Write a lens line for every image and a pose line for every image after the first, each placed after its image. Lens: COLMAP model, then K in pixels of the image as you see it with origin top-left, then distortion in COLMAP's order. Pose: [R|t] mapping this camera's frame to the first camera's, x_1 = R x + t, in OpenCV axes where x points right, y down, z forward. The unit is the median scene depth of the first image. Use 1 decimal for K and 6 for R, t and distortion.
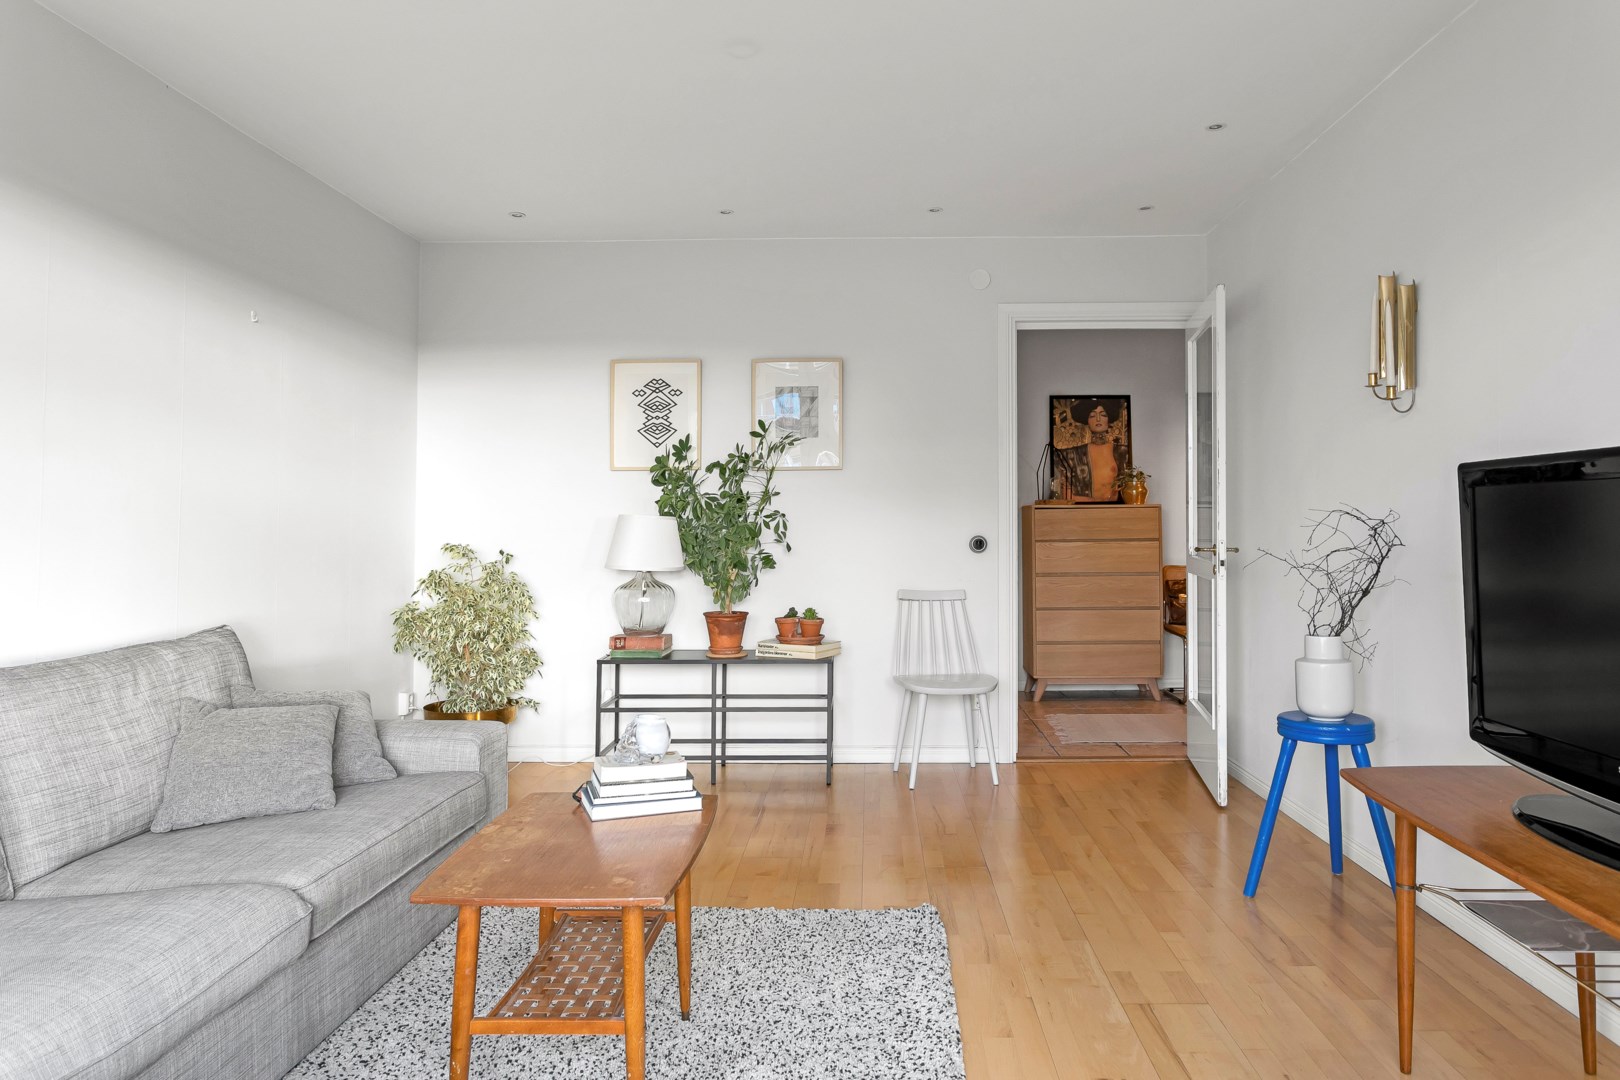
lens RADIAL K [[1010.1, 0, 811.7], [0, 1010.1, 525.5], [0, 0, 1]] dist [-0.002161, 0.004205]
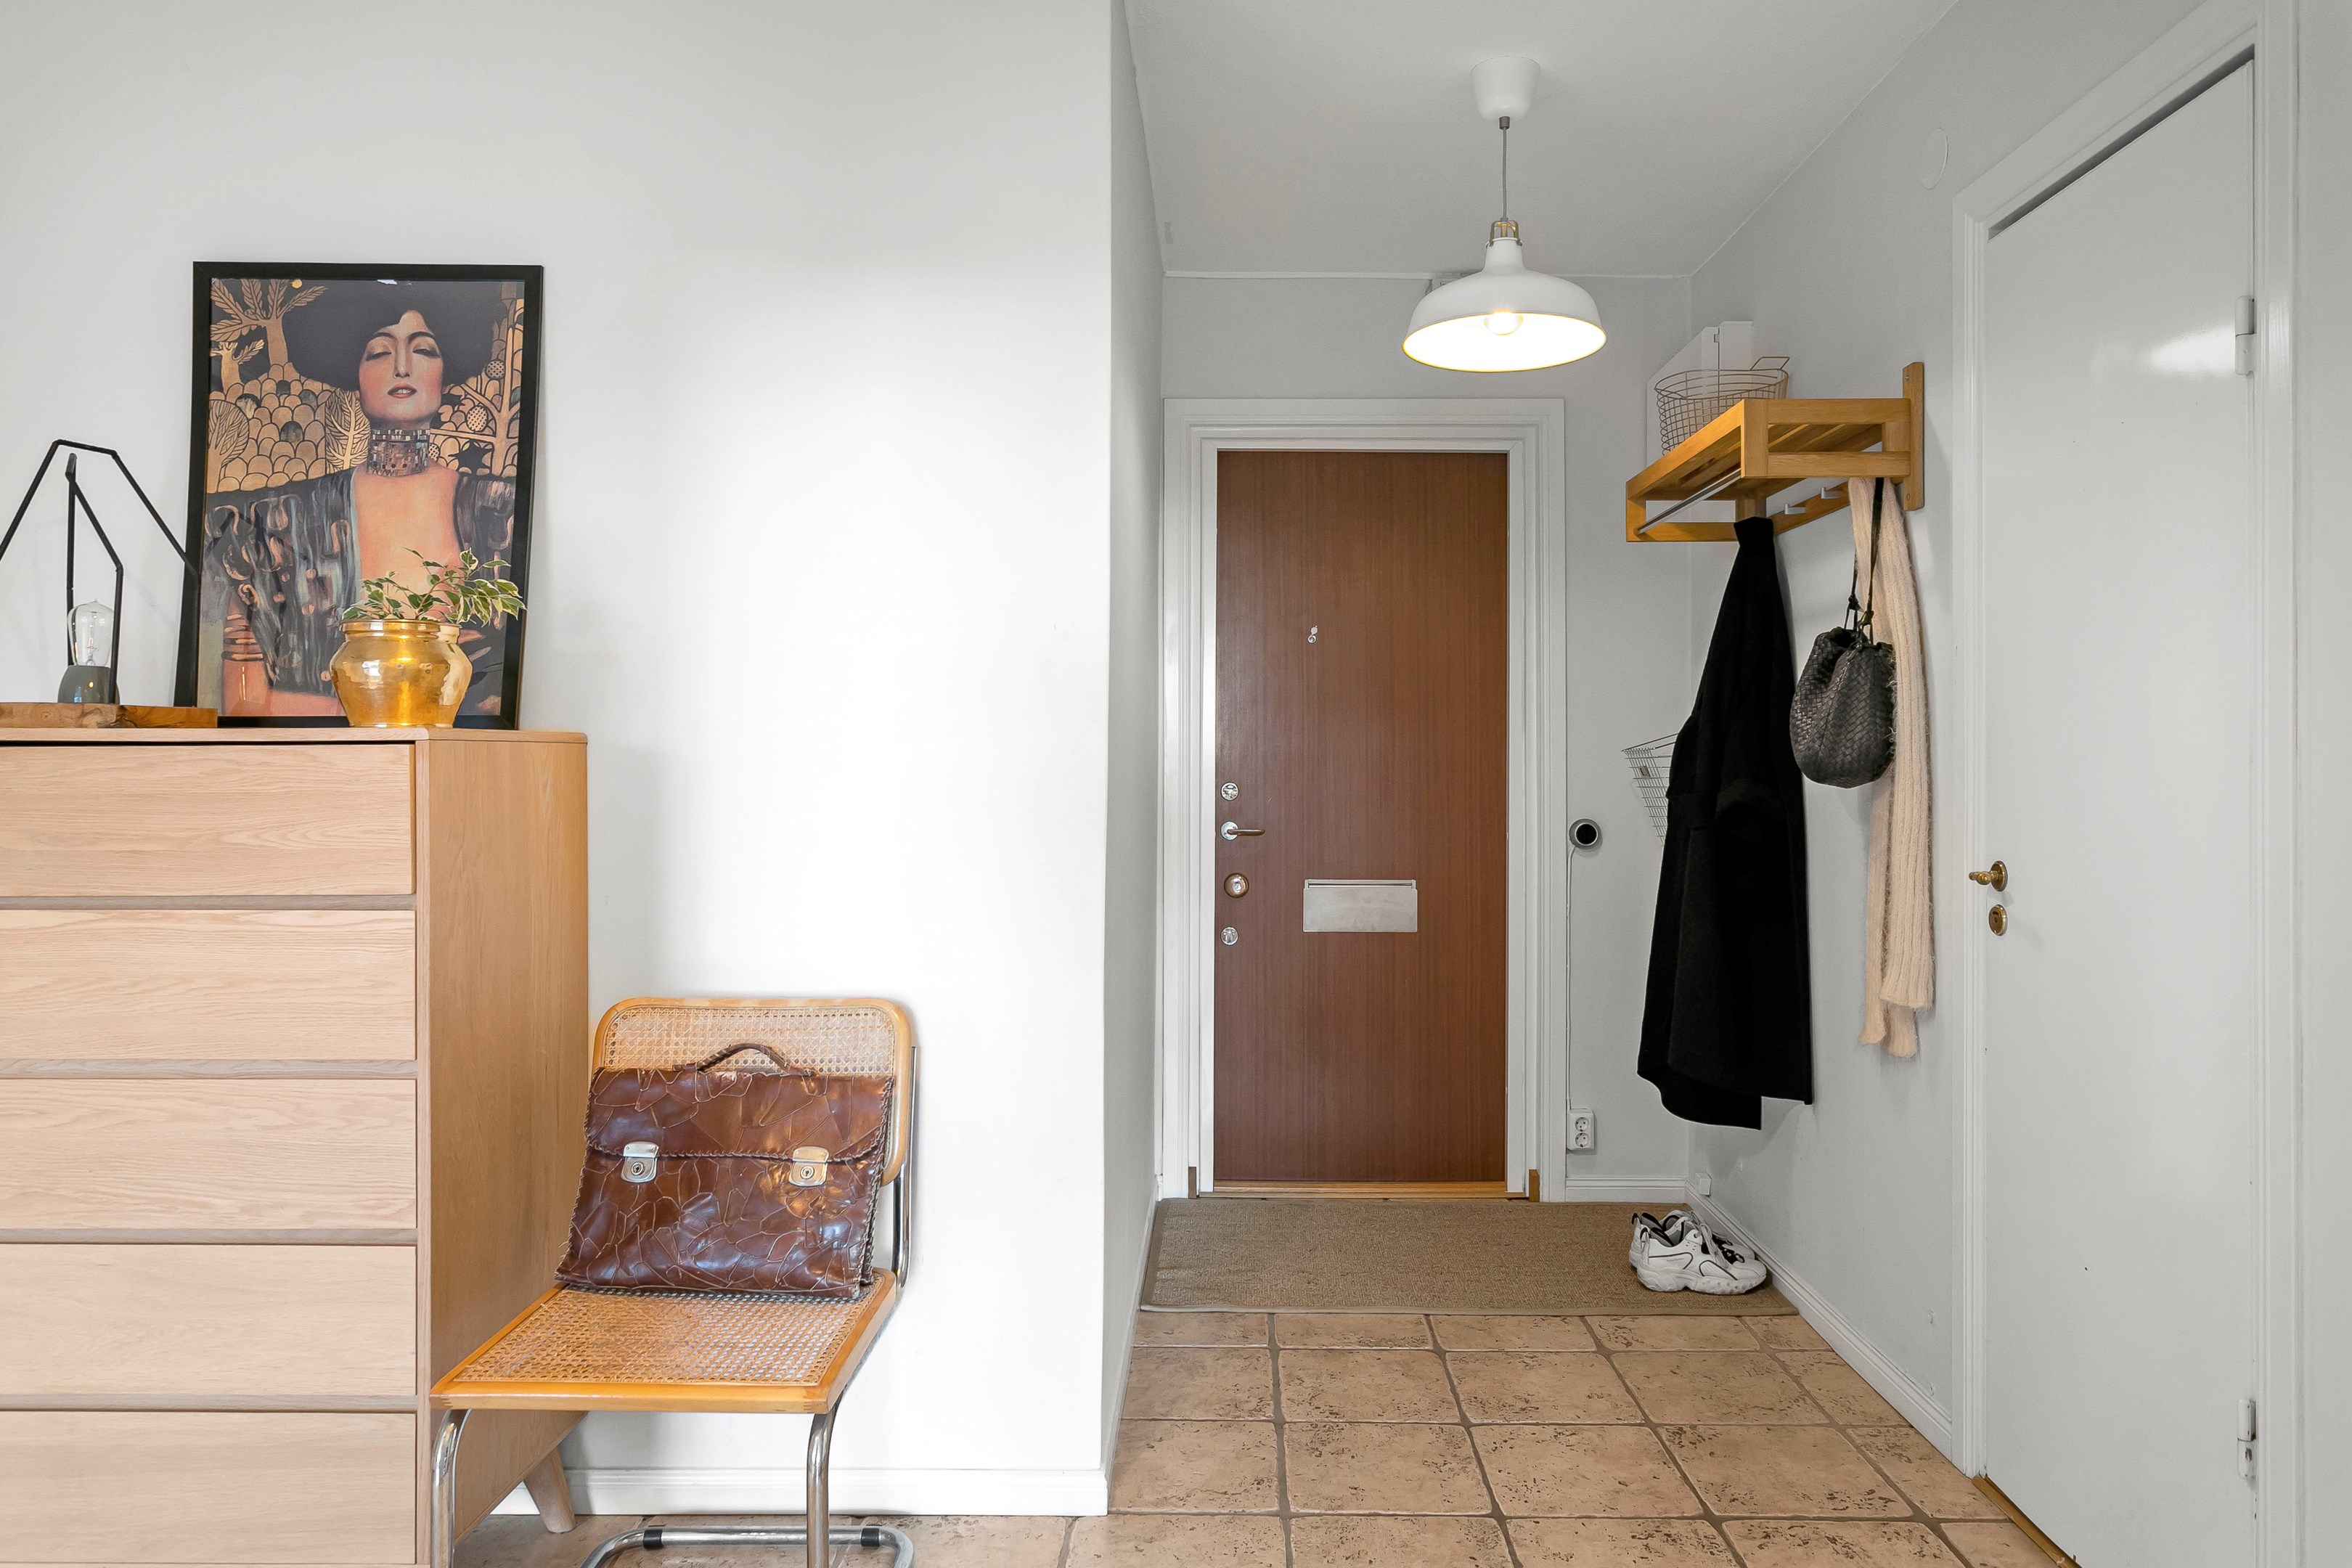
lens RADIAL K [[1466.5, 0, 1185.9], [0, 1466.5, 773.0], [0, 0, 1]] dist [-0.002161, 0.004205]
pose [[0.998648, 0.005380, 0.051700, 0.449946], [-0.005562, 0.999979, 0.003366, -0.012538], [-0.051681, -0.003649, 0.998657, 0.648777]]
